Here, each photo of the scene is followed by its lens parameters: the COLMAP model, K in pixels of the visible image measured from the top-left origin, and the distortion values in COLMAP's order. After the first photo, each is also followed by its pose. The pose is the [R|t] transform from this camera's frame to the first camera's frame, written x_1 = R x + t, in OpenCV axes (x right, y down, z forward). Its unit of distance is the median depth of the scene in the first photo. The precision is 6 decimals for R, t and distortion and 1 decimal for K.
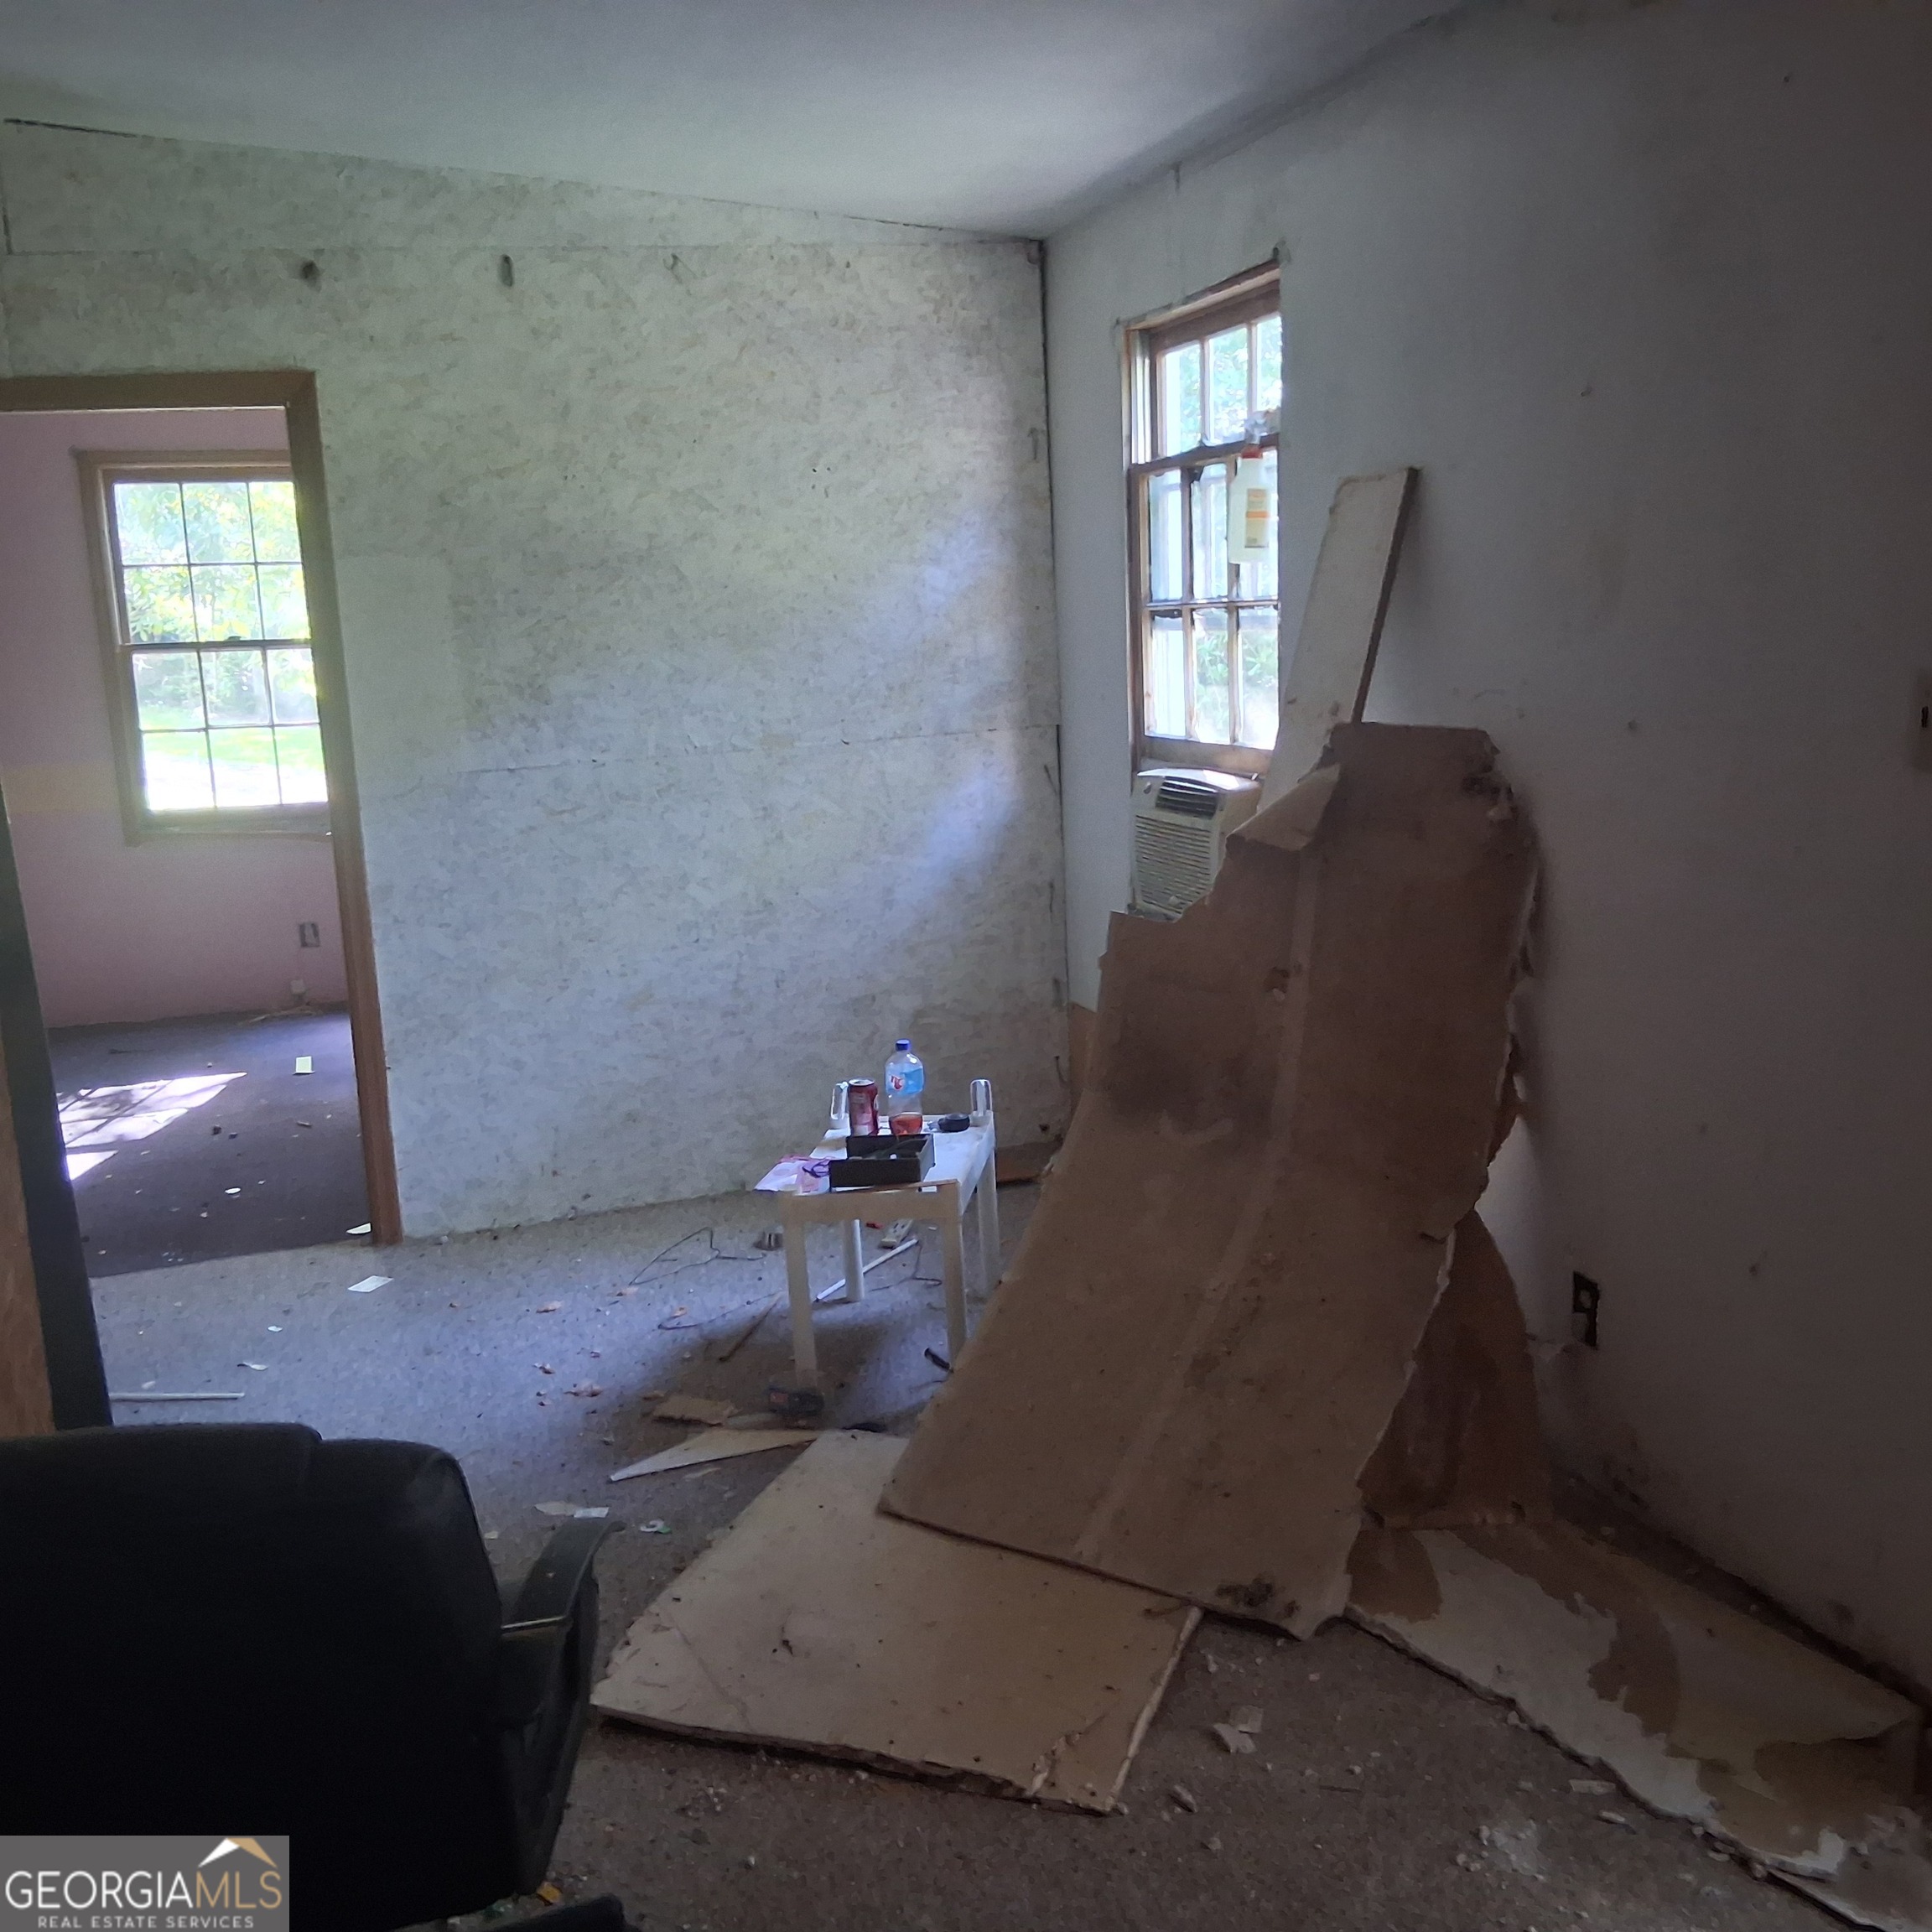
lens RADIAL K [[1918.7, 0, 968.6], [0, 1918.7, 970.1], [0, 0, 1]] dist [0.084037, -0.165935]
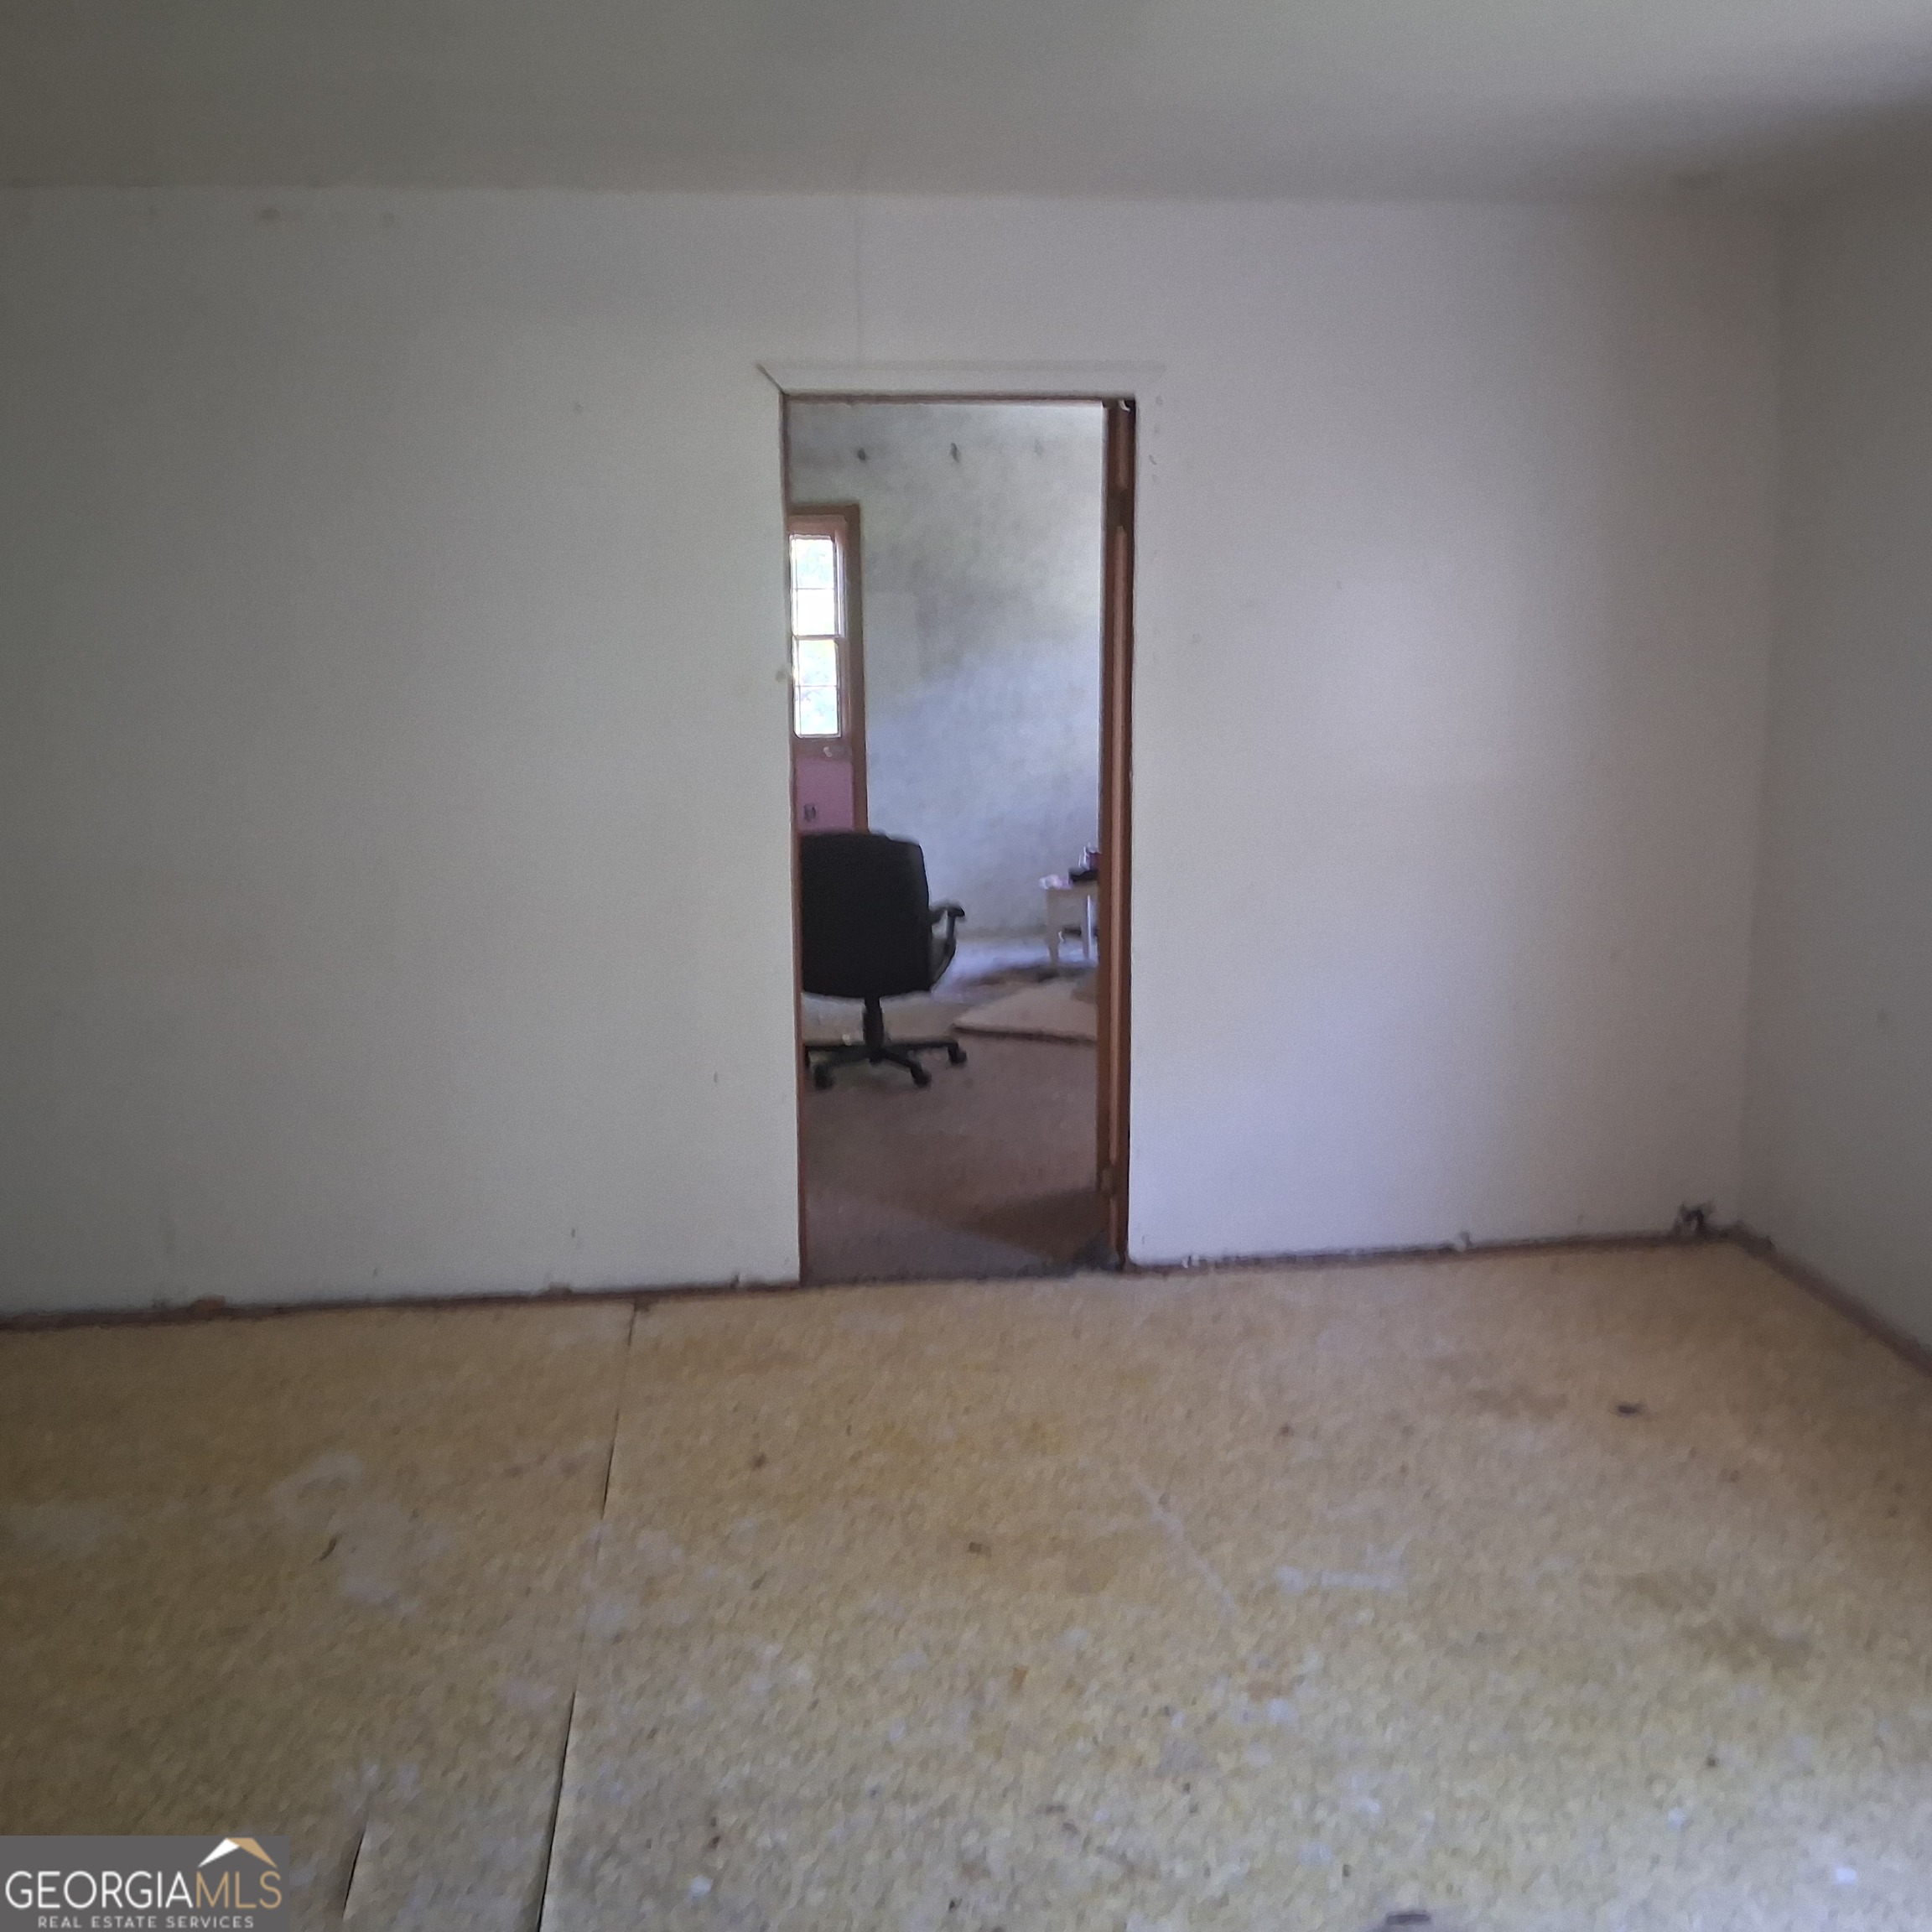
lens RADIAL K [[1918.7, 0, 968.6], [0, 1918.7, 970.1], [0, 0, 1]] dist [0.084037, -0.165935]
pose [[0.978234, 0.065608, -0.196859, 0.205525], [-0.063481, 0.997836, 0.017105, 0.140942], [0.197555, -0.004236, 0.980283, -0.963714]]
